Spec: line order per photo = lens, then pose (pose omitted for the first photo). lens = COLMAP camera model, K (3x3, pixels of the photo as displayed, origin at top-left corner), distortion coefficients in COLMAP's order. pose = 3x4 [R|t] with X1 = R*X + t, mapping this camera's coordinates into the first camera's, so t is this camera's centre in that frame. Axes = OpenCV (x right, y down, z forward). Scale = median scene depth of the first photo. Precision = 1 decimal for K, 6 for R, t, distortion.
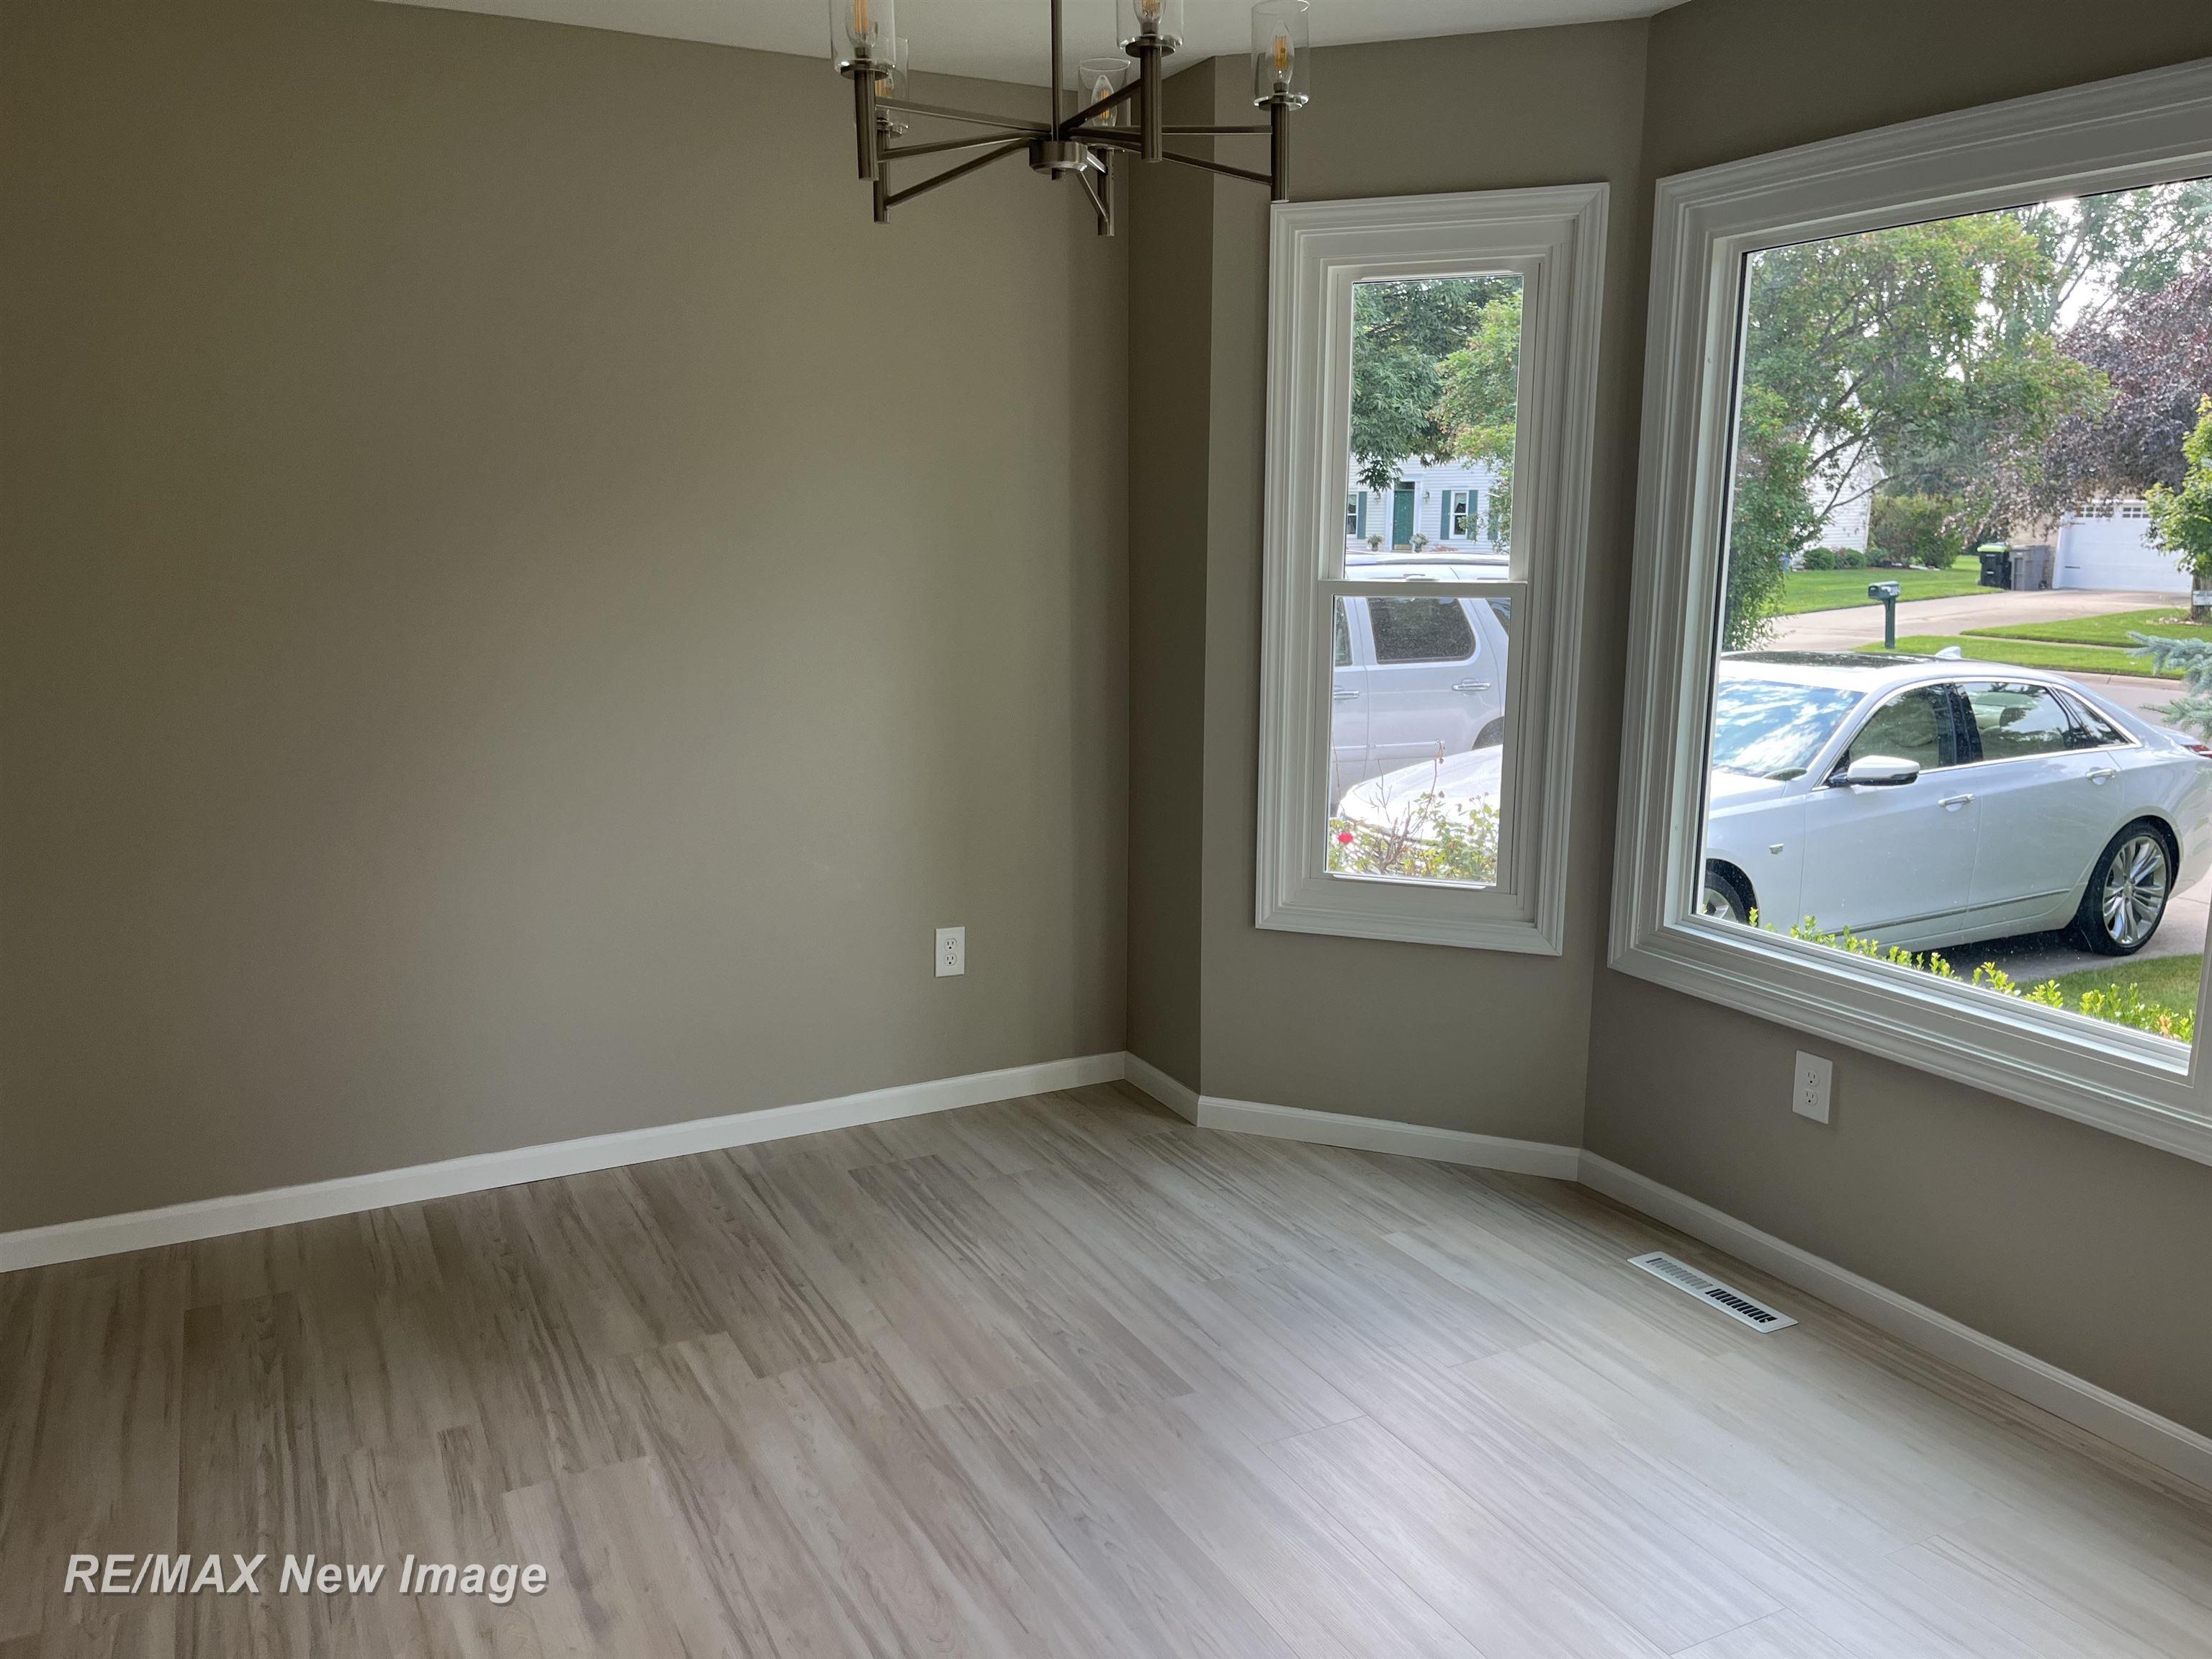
lens RADIAL K [[1665.2, 0, 1096.0], [0, 1665.2, 846.9], [0, 0, 1]] dist [0.026088, -0.021486]
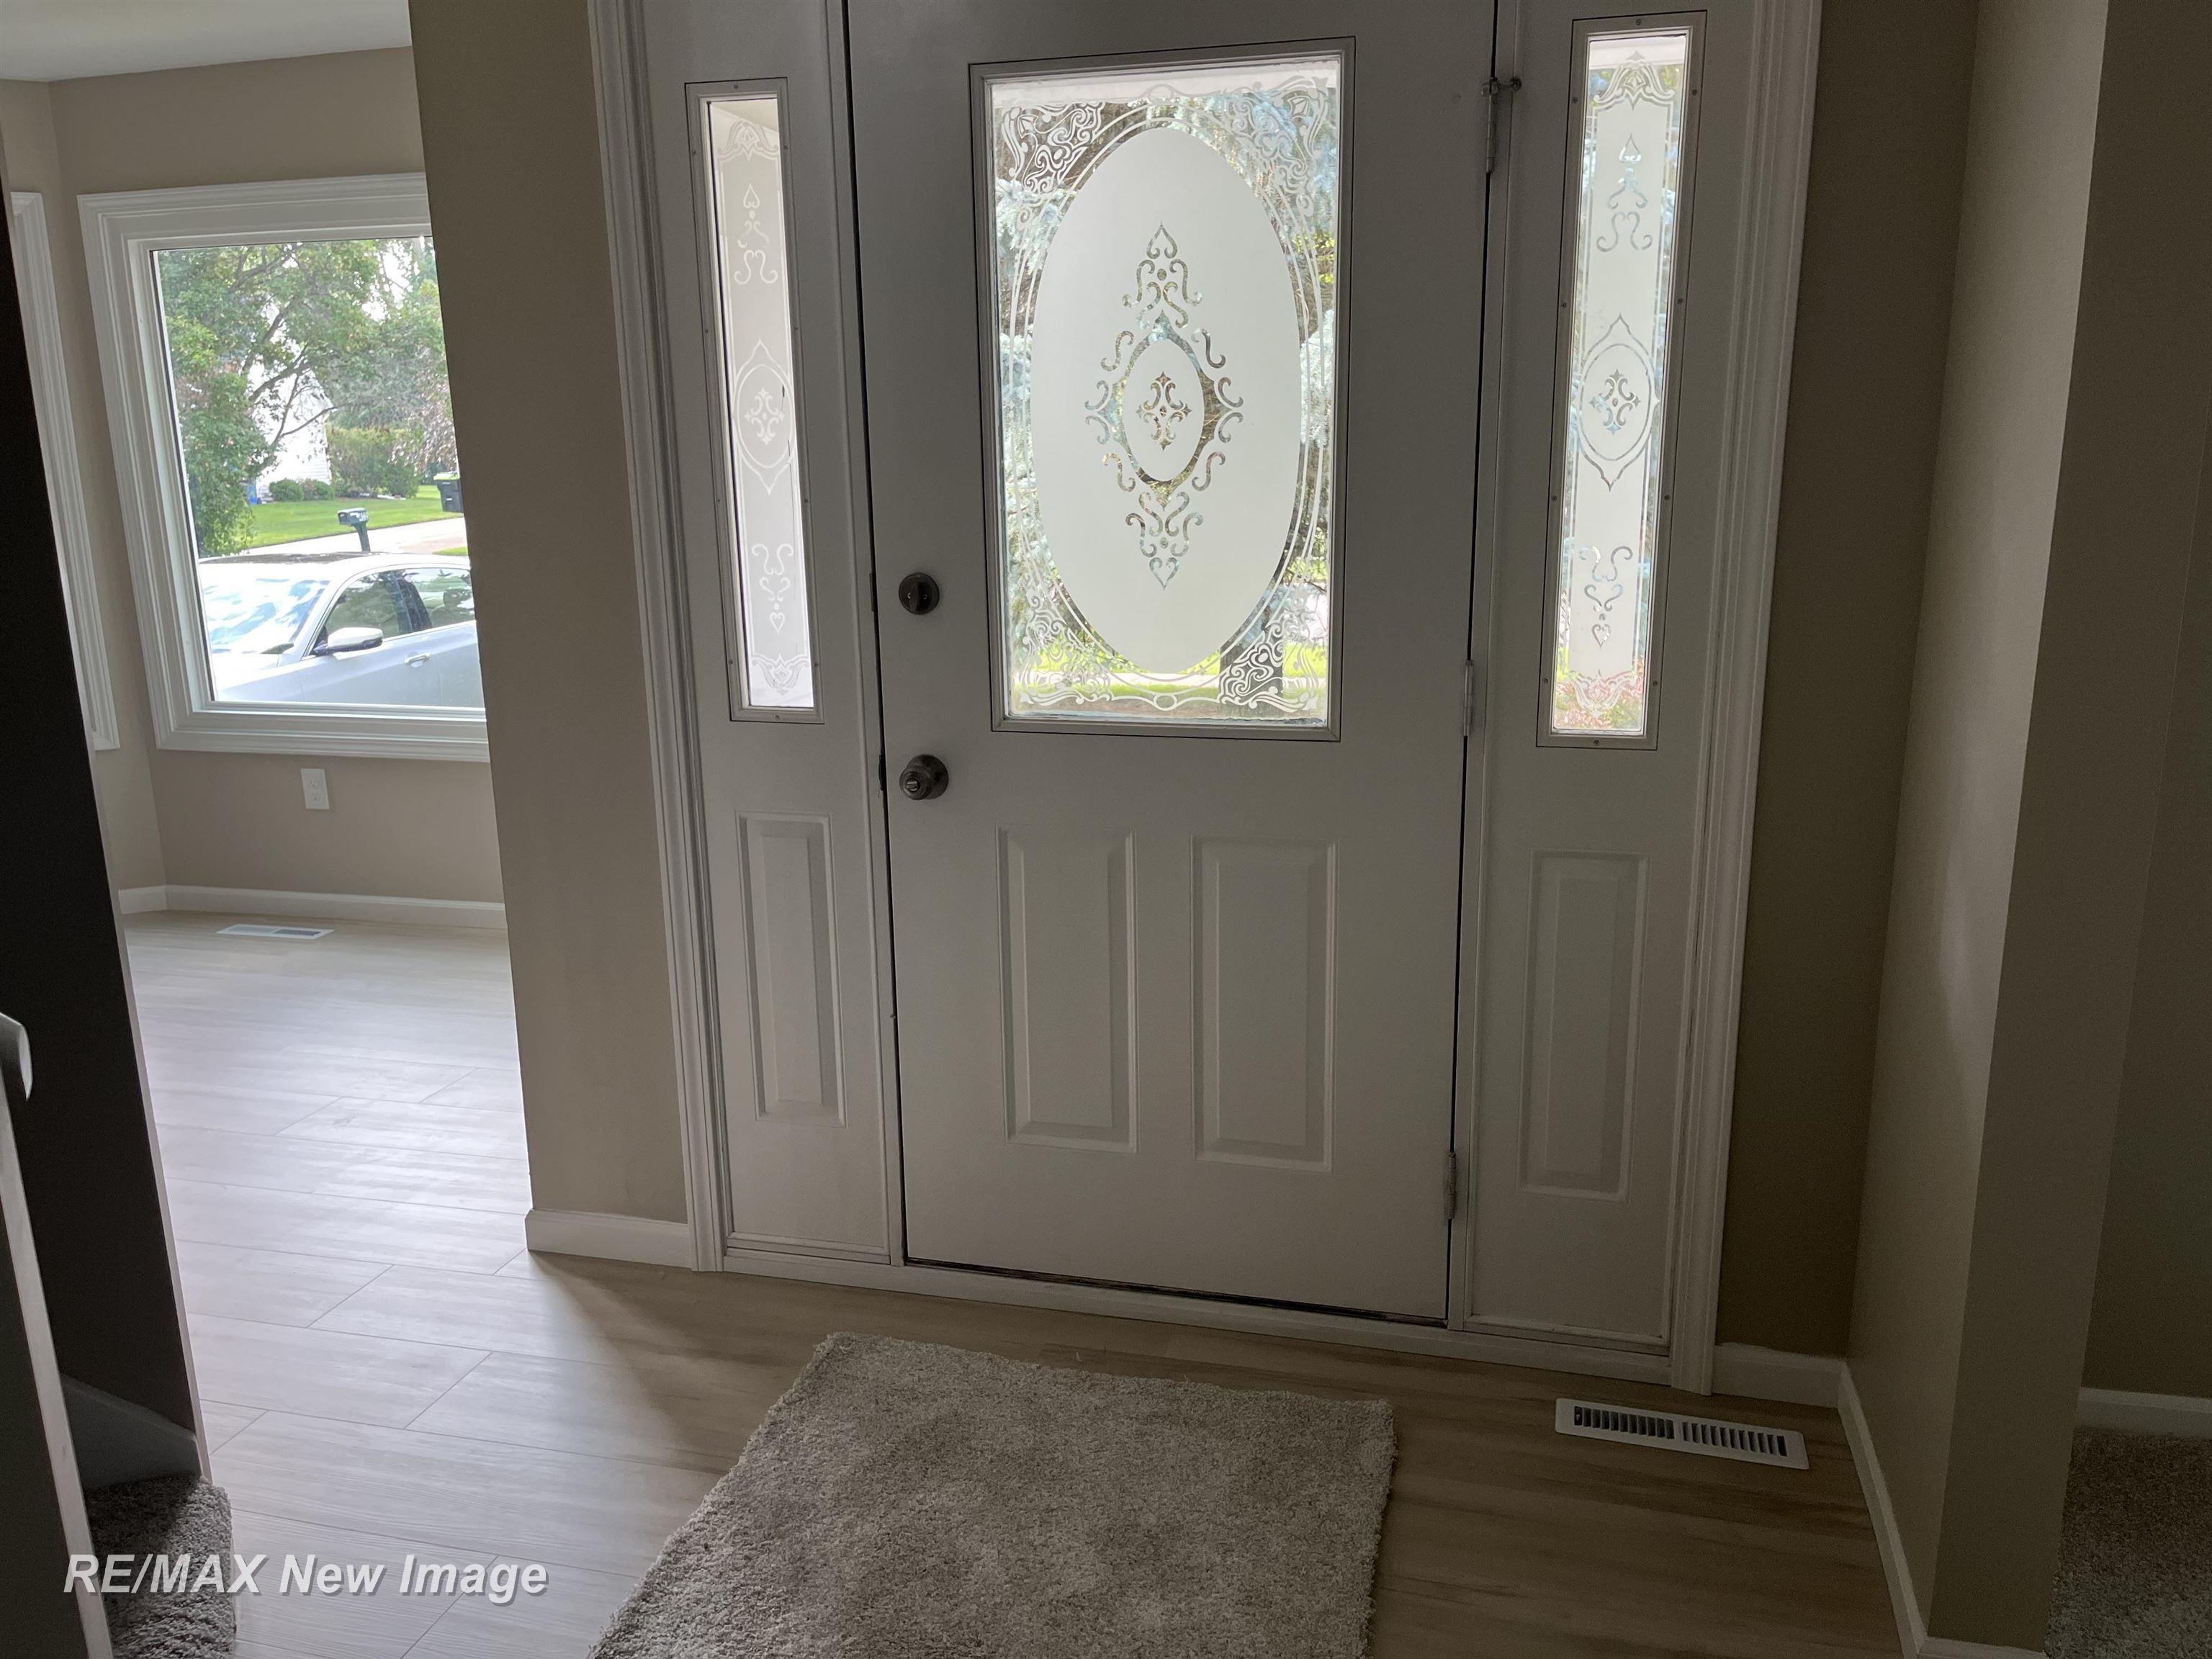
lens RADIAL K [[1665.2, 0, 1116.1], [0, 1665.2, 852.2], [0, 0, 1]] dist [0.026088, -0.021486]
pose [[0.658067, -0.186515, 0.729493, -0.041624], [0.156875, 0.981536, 0.109442, 0.025964], [-0.736436, 0.042420, 0.675176, -0.108770]]
